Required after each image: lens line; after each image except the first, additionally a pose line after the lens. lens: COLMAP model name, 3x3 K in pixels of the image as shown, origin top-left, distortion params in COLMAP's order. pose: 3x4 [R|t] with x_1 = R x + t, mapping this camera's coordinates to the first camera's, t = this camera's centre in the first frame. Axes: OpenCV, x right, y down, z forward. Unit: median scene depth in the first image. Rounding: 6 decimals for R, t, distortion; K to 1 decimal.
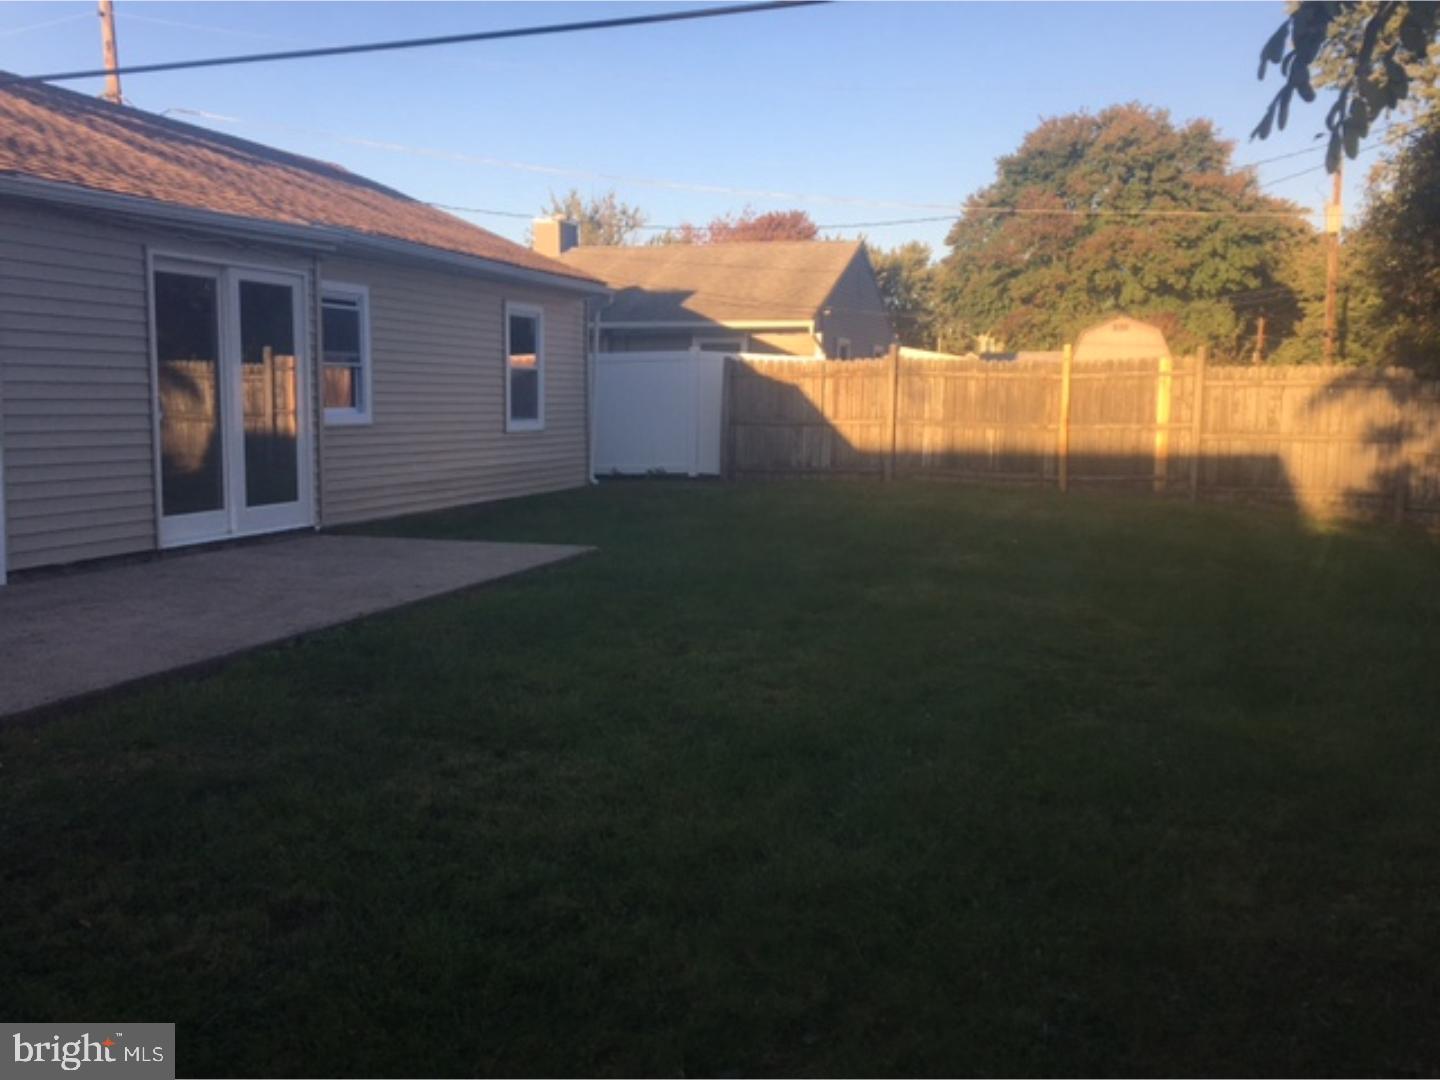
lens RADIAL K [[1365.1, 0, 726.3], [0, 1365.1, 536.8], [0, 0, 1]] dist [0.088707, -0.139831]
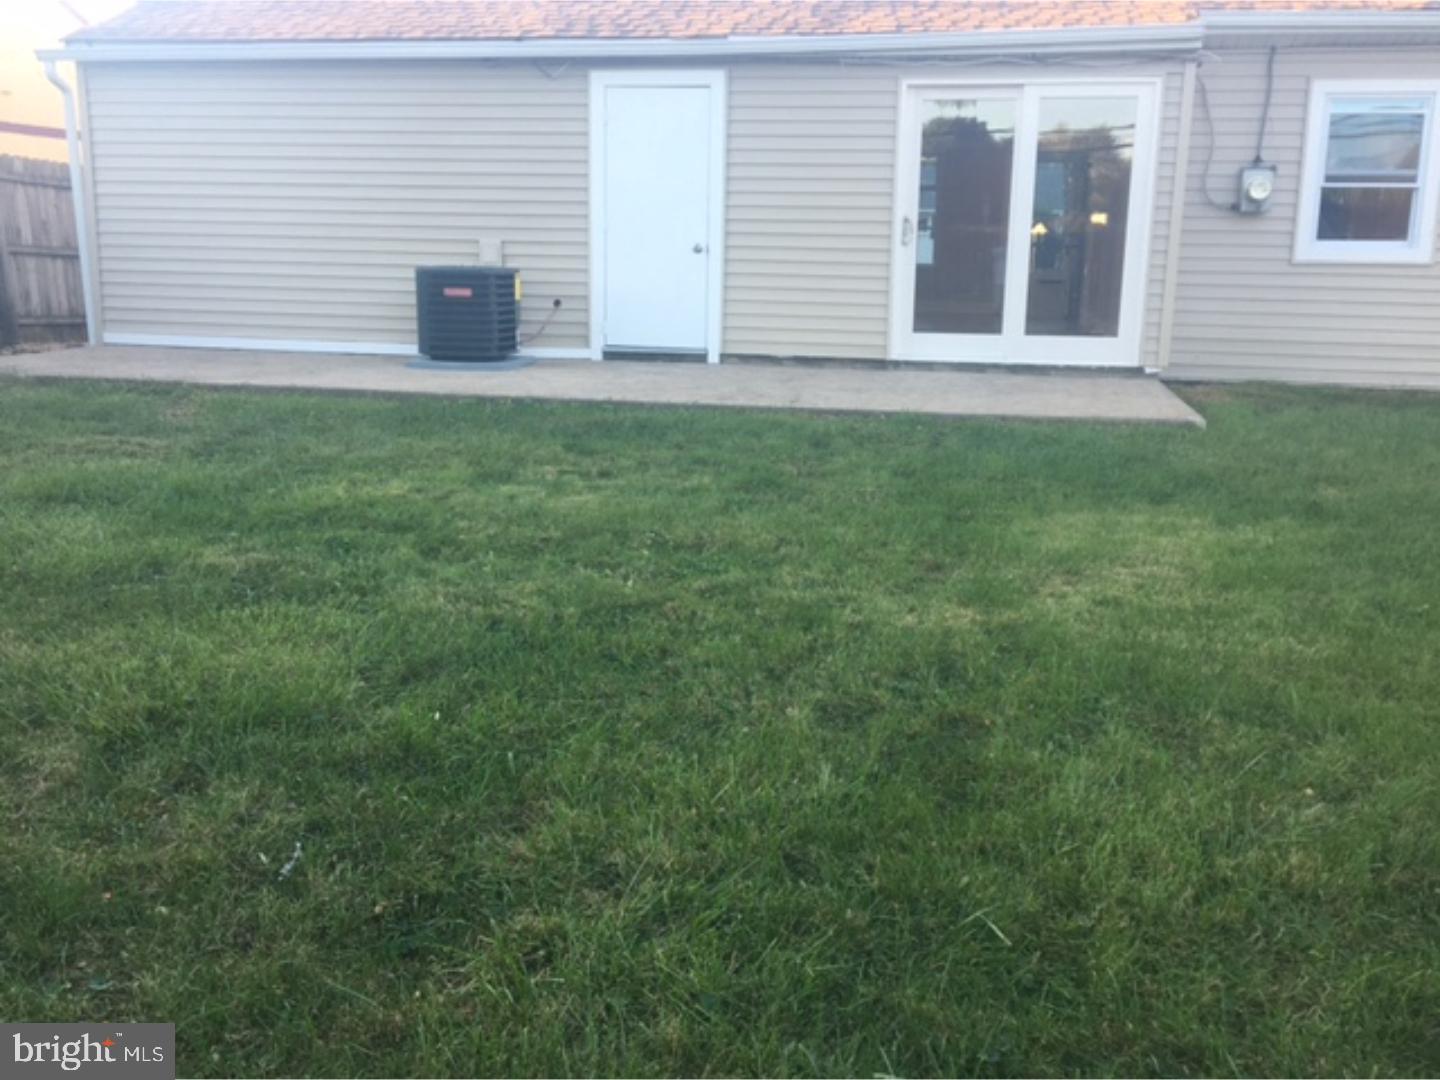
lens RADIAL K [[1365.1, 0, 726.3], [0, 1365.1, 536.8], [0, 0, 1]] dist [0.088707, -0.139831]
pose [[0.116111, 0.167767, -0.978965, 0.887063], [-0.125210, 0.980241, 0.153135, -0.005042], [0.985312, 0.104795, 0.134823, 0.967003]]
